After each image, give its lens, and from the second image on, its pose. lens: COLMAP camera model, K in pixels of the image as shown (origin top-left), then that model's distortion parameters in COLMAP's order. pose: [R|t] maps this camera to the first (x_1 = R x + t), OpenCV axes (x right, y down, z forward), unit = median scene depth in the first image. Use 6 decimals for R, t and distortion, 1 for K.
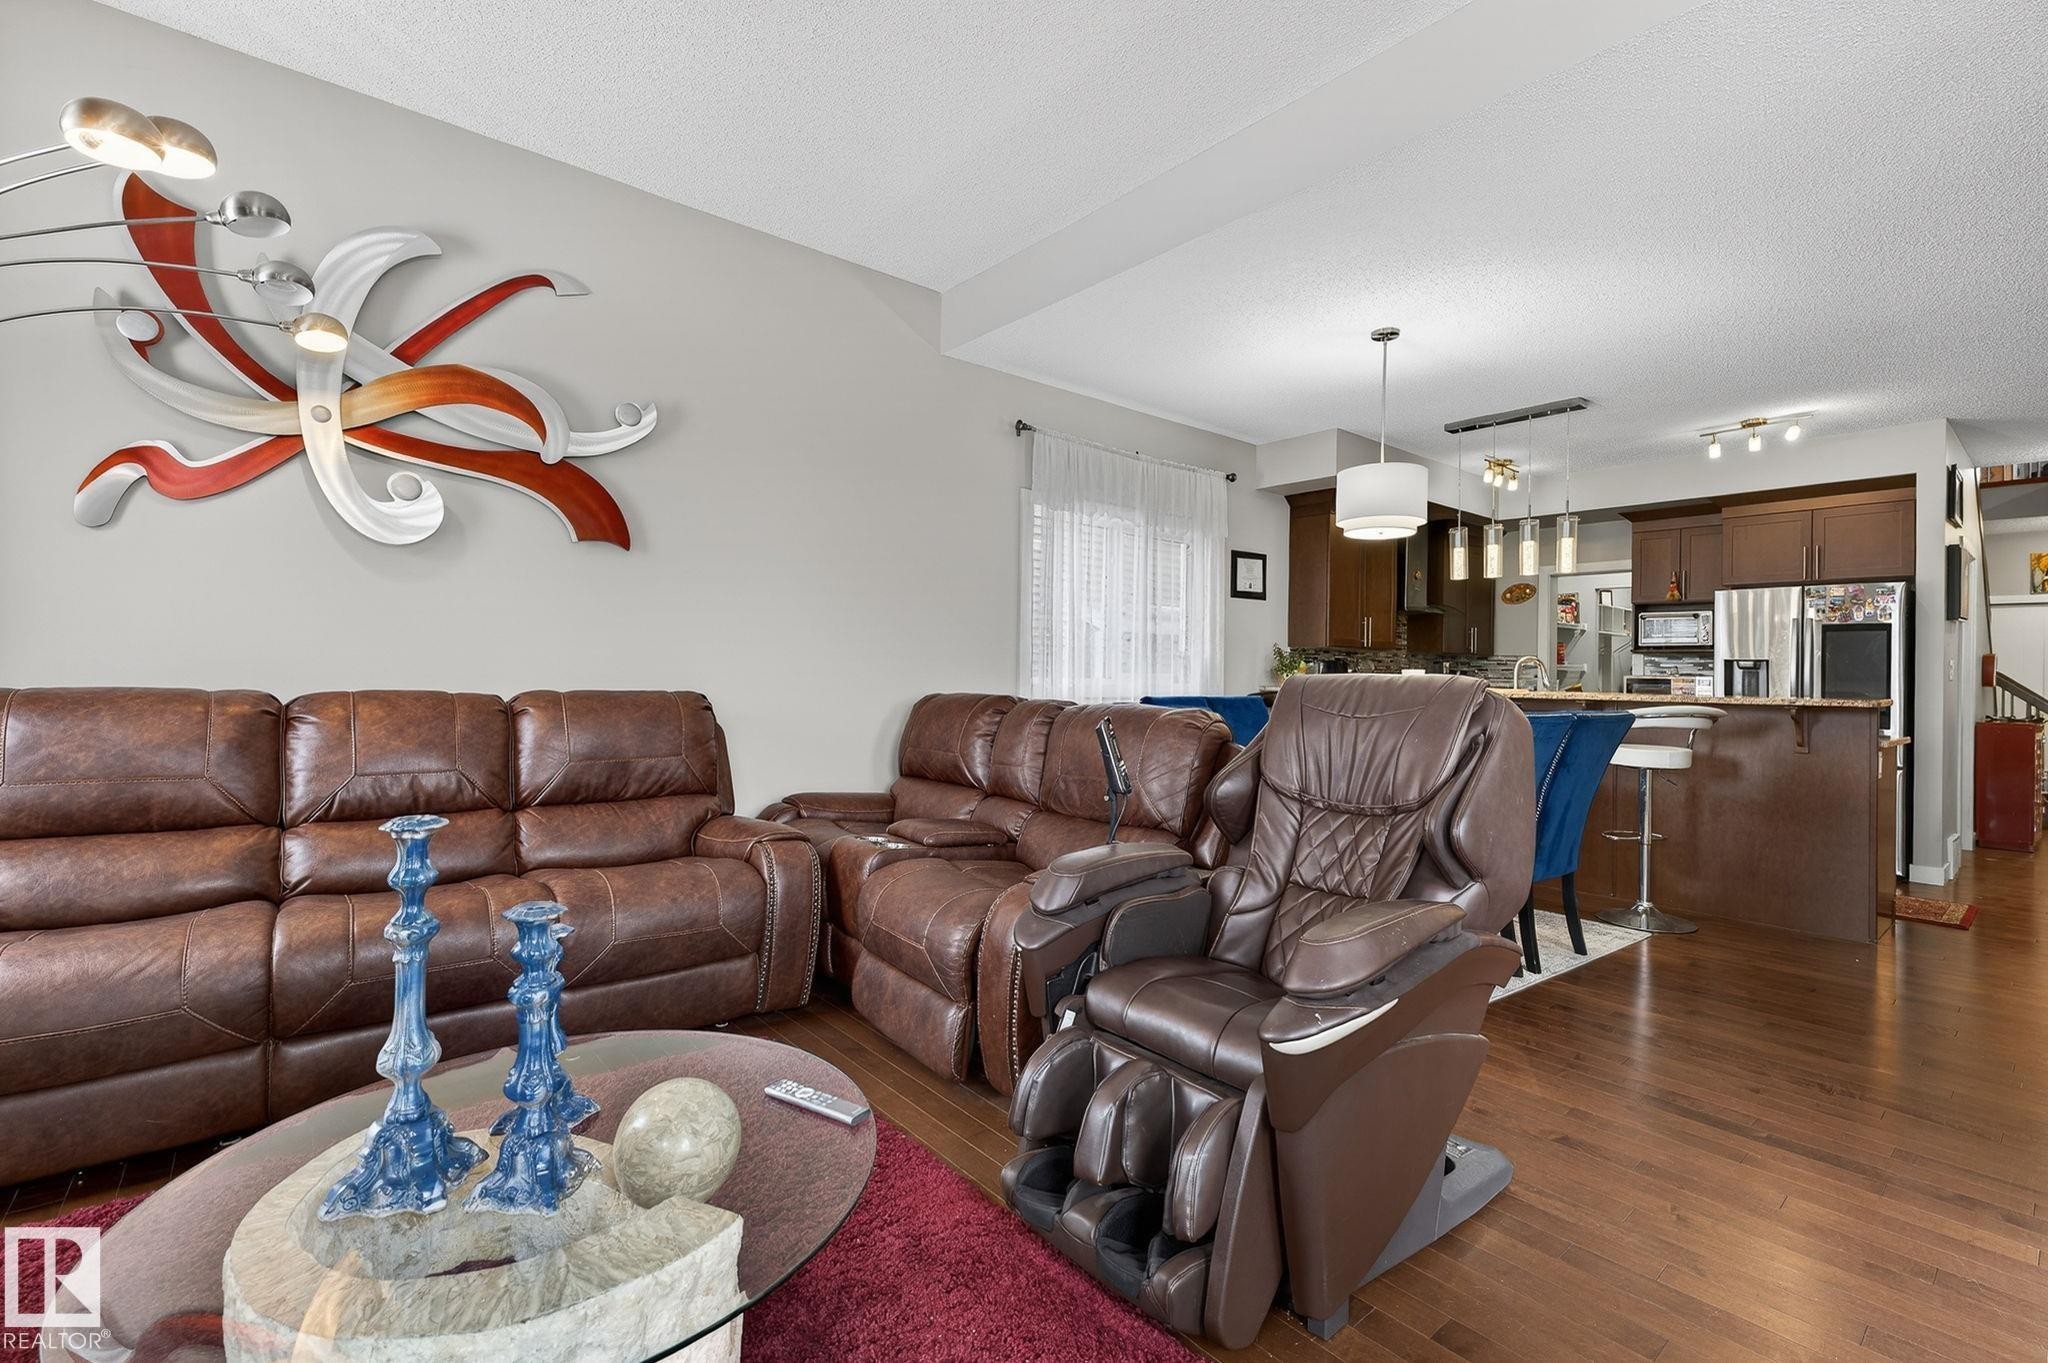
lens RADIAL K [[925.2, 0, 1017.1], [0, 925.2, 672.1], [0, 0, 1]] dist [0.000973, -0.005117]
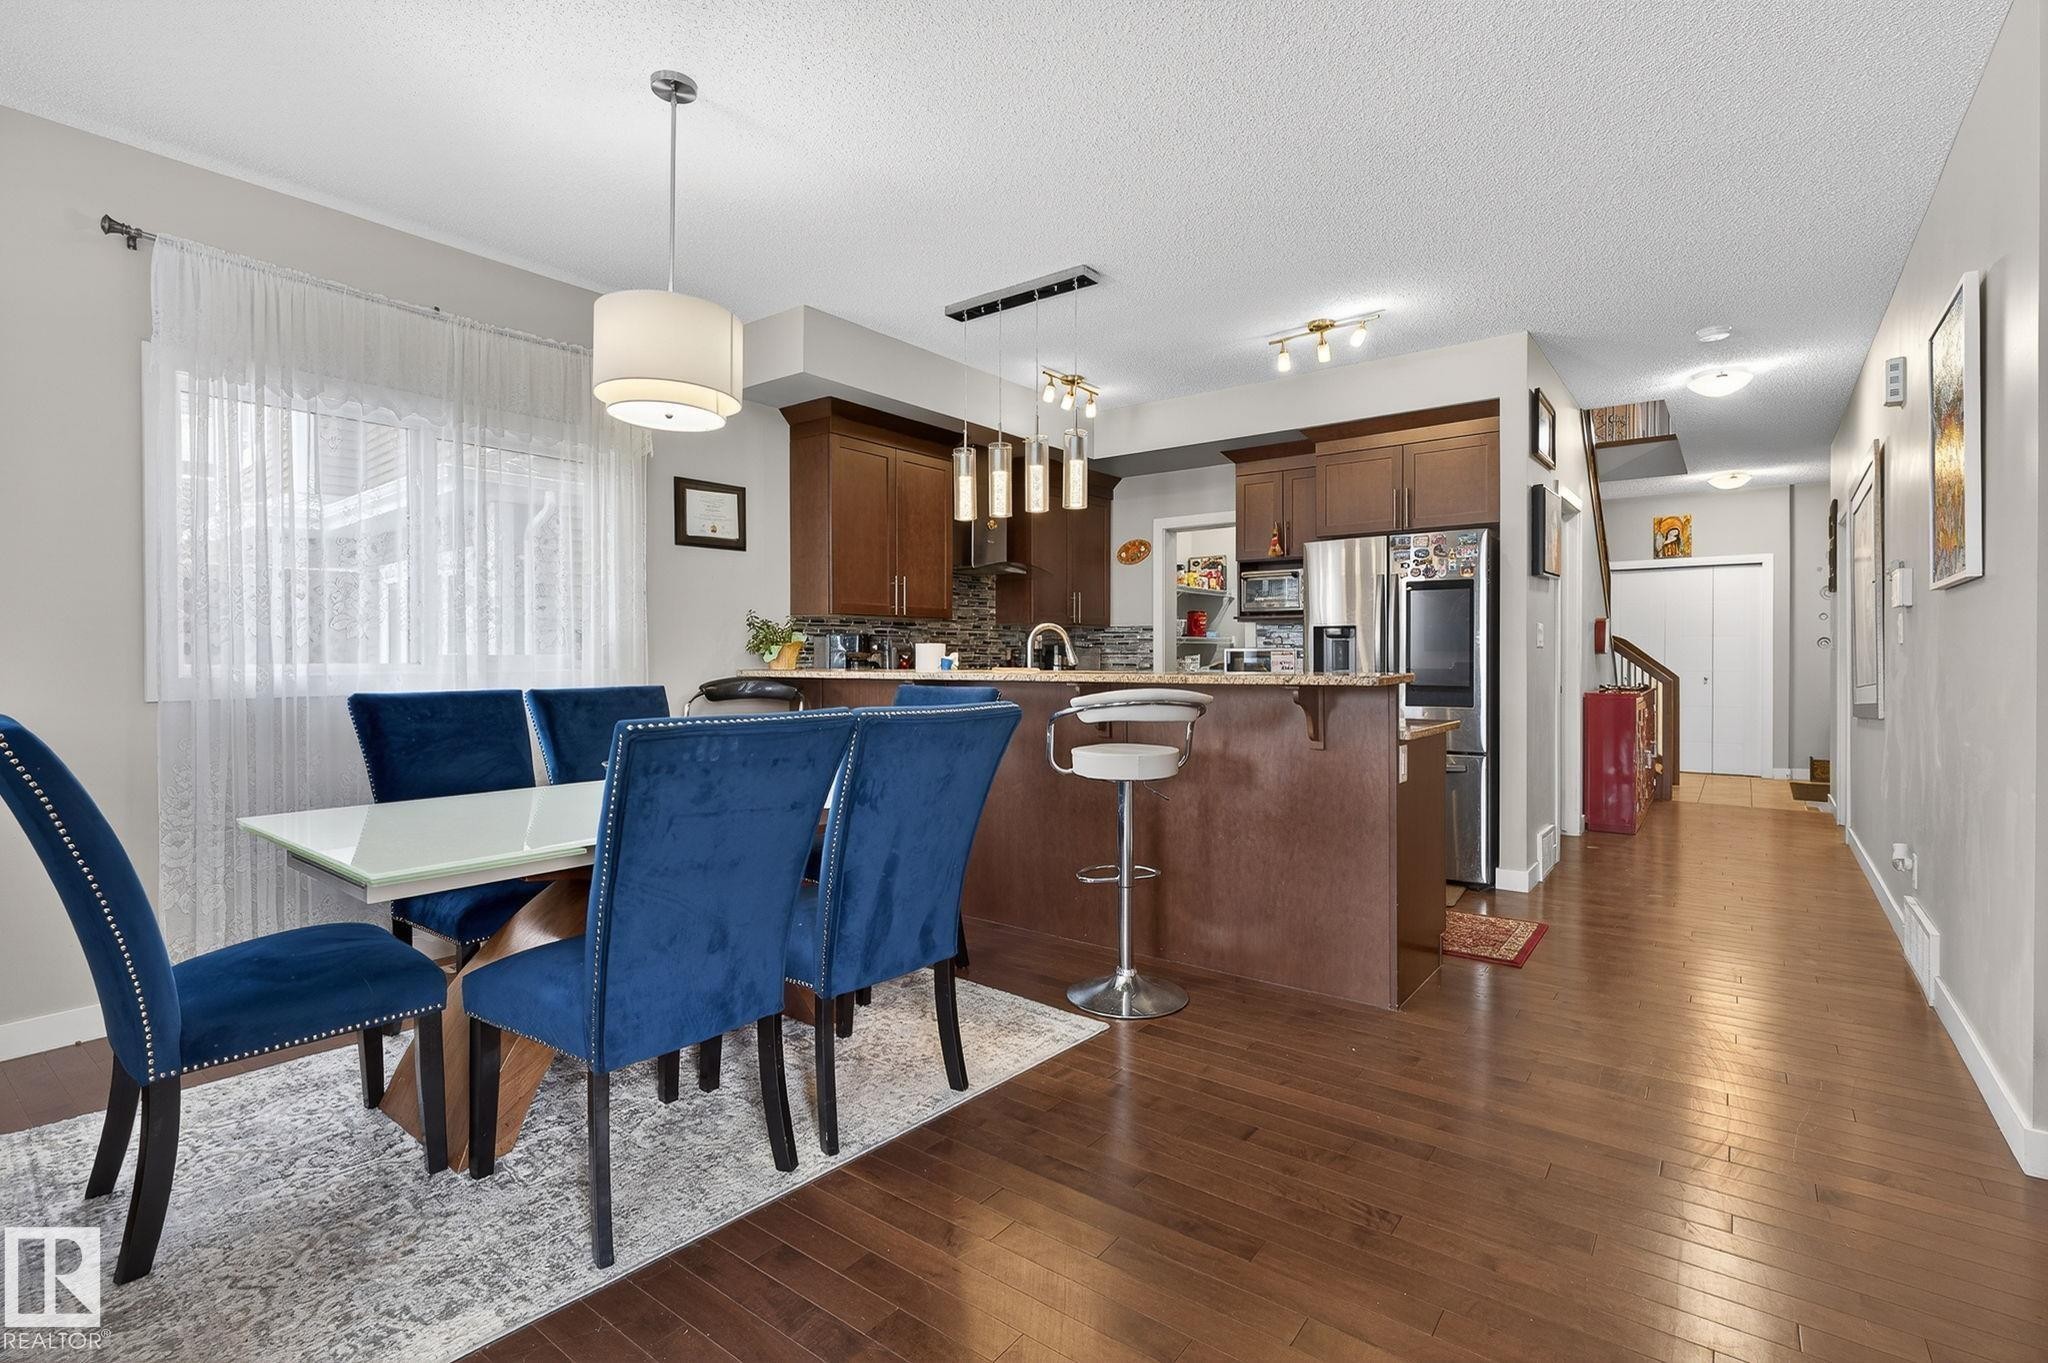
lens RADIAL K [[984.2, 0, 1021.1], [0, 984.2, 675.5], [0, 0, 1]] dist [0.002707, -0.000113]
pose [[0.971459, -0.021887, 0.236196, 0.331024], [0.016632, 0.999568, 0.024218, 0.005050], [-0.236625, -0.019598, 0.971403, 0.227700]]
